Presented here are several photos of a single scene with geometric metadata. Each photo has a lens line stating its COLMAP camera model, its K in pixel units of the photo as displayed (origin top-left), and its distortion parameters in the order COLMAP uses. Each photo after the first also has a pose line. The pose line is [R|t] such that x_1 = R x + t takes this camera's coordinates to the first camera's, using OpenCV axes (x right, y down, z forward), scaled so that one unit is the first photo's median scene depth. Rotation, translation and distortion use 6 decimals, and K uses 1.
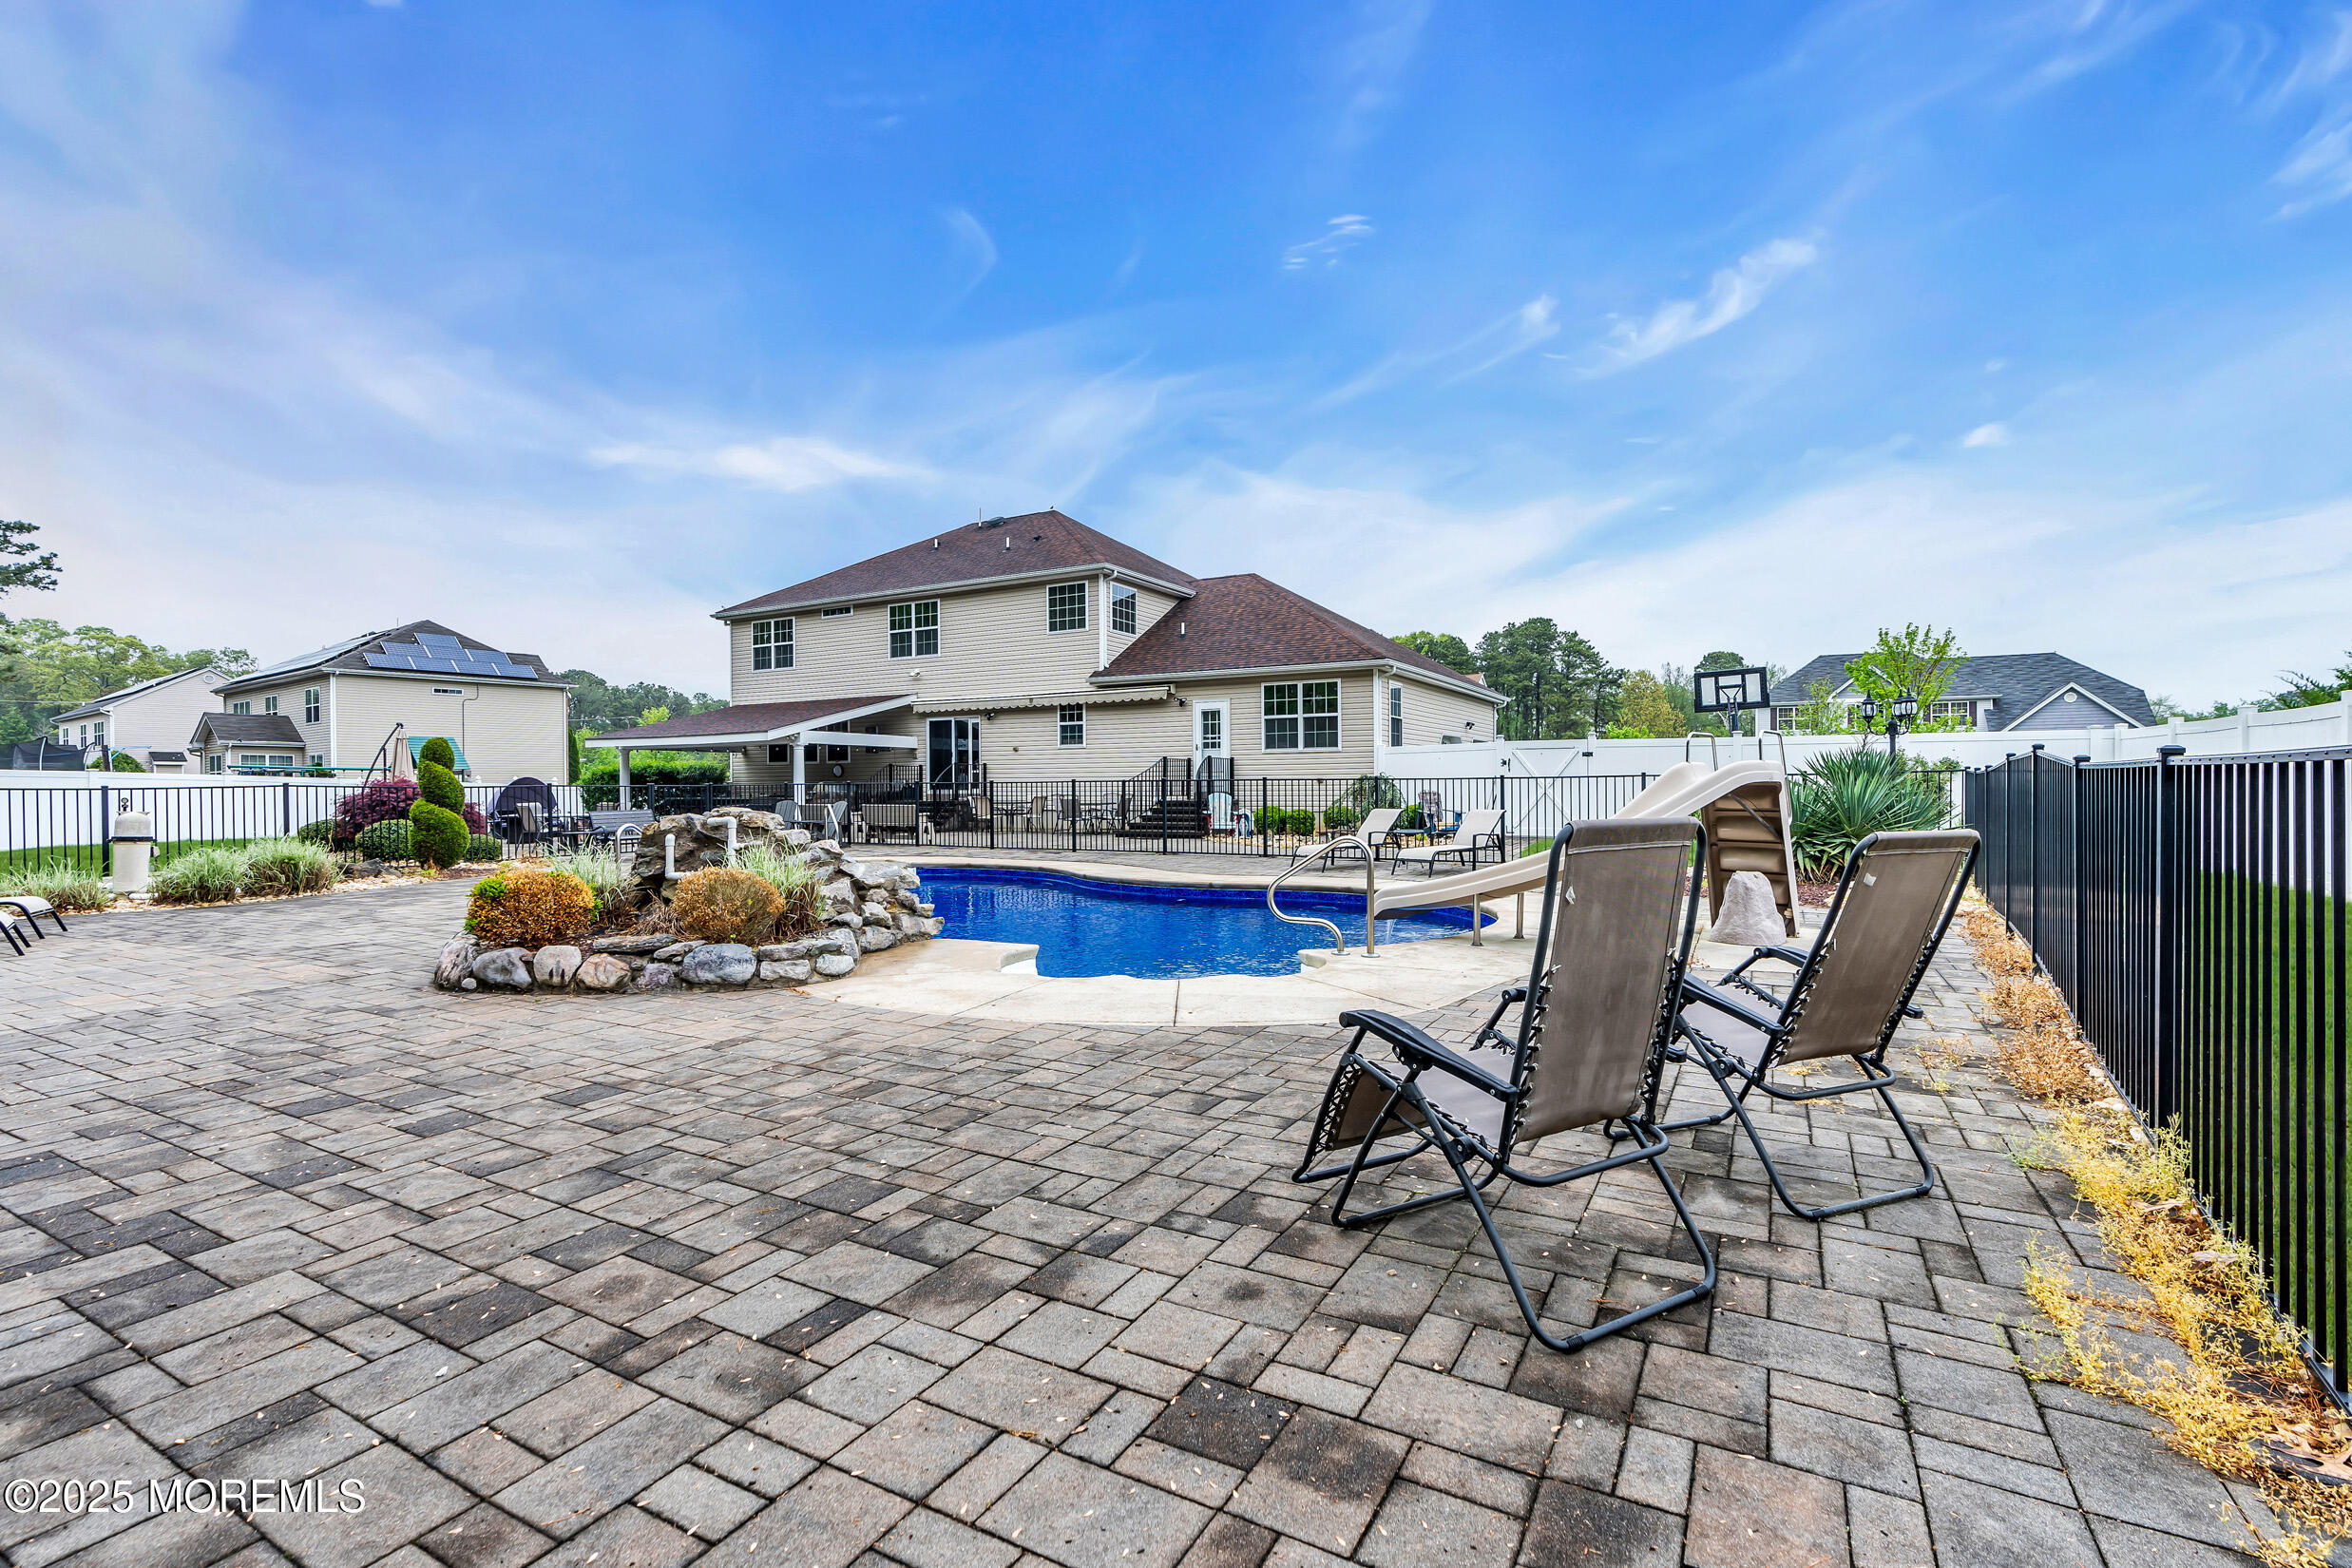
lens RADIAL K [[1065.9, 0, 1172.6], [0, 1065.9, 787.6], [0, 0, 1]] dist [-0.001925, 0.001089]
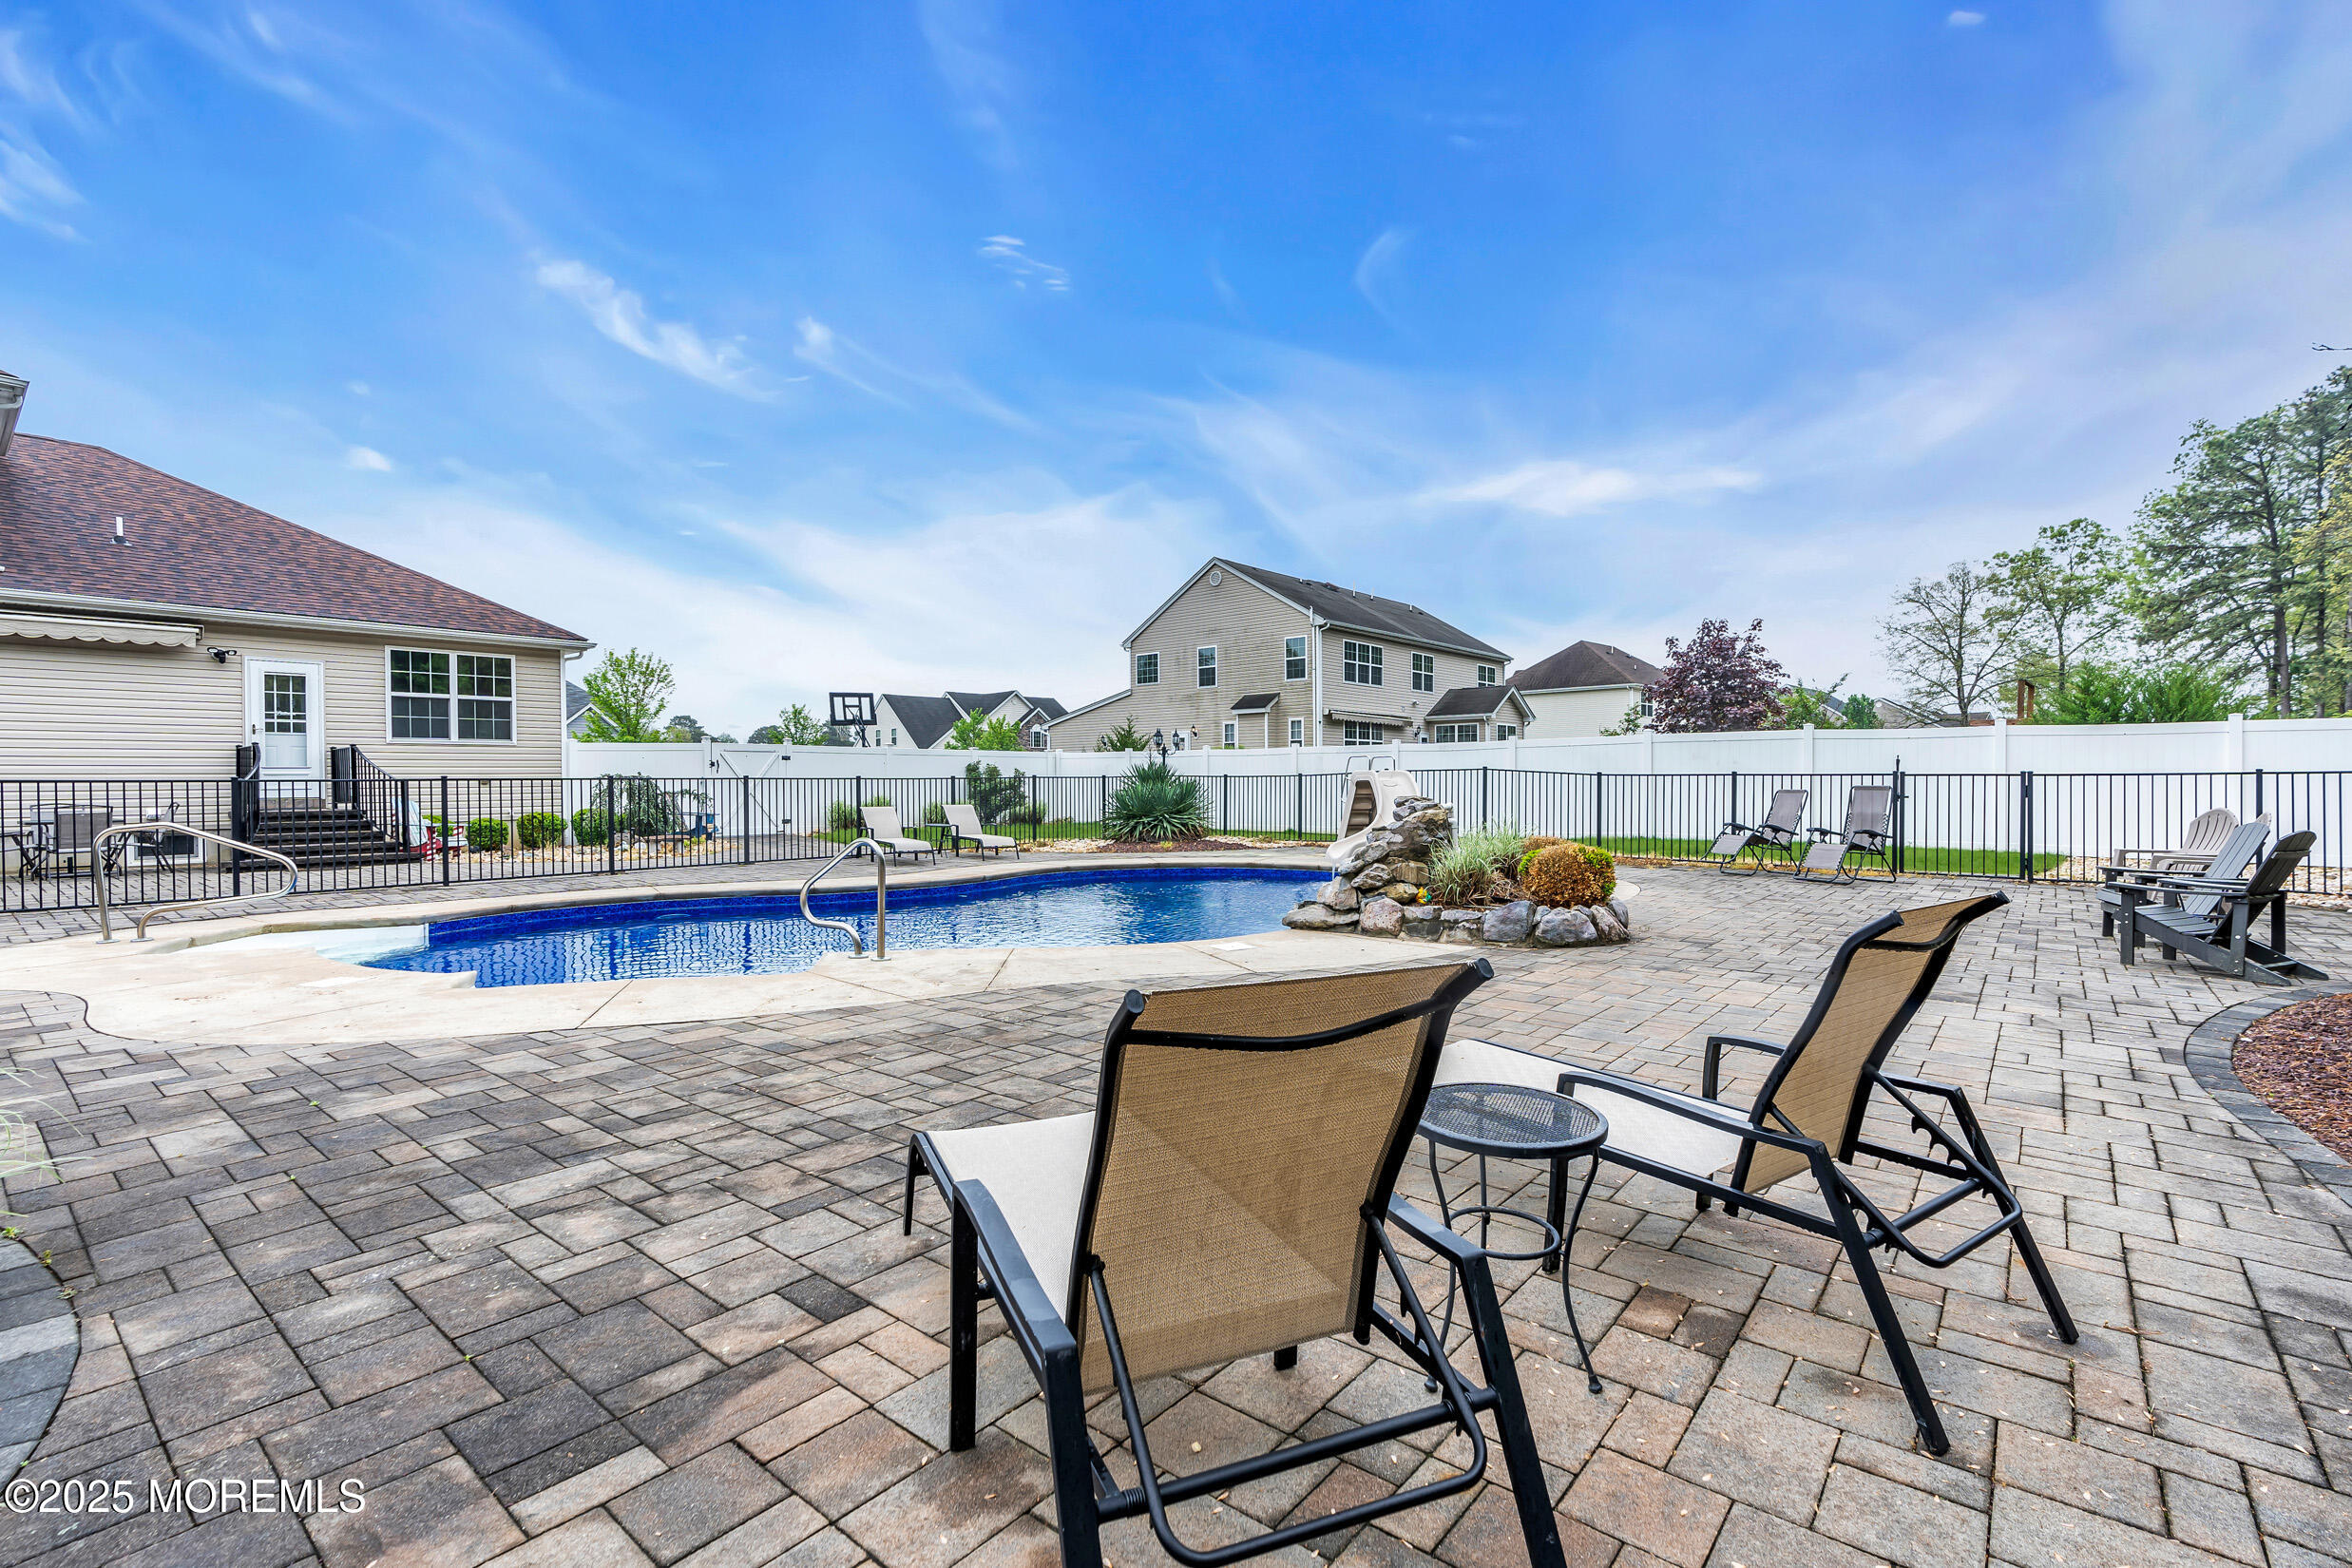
lens RADIAL K [[1057.3, 0, 1176.0], [0, 1057.3, 784.0], [0, 0, 1]] dist [-0.009447, 0.000468]
pose [[0.176745, 0.006201, 0.984237, -0.466656], [0.011370, 0.999901, -0.008342, 0.006351], [-0.984191, 0.012665, 0.176657, 0.318210]]
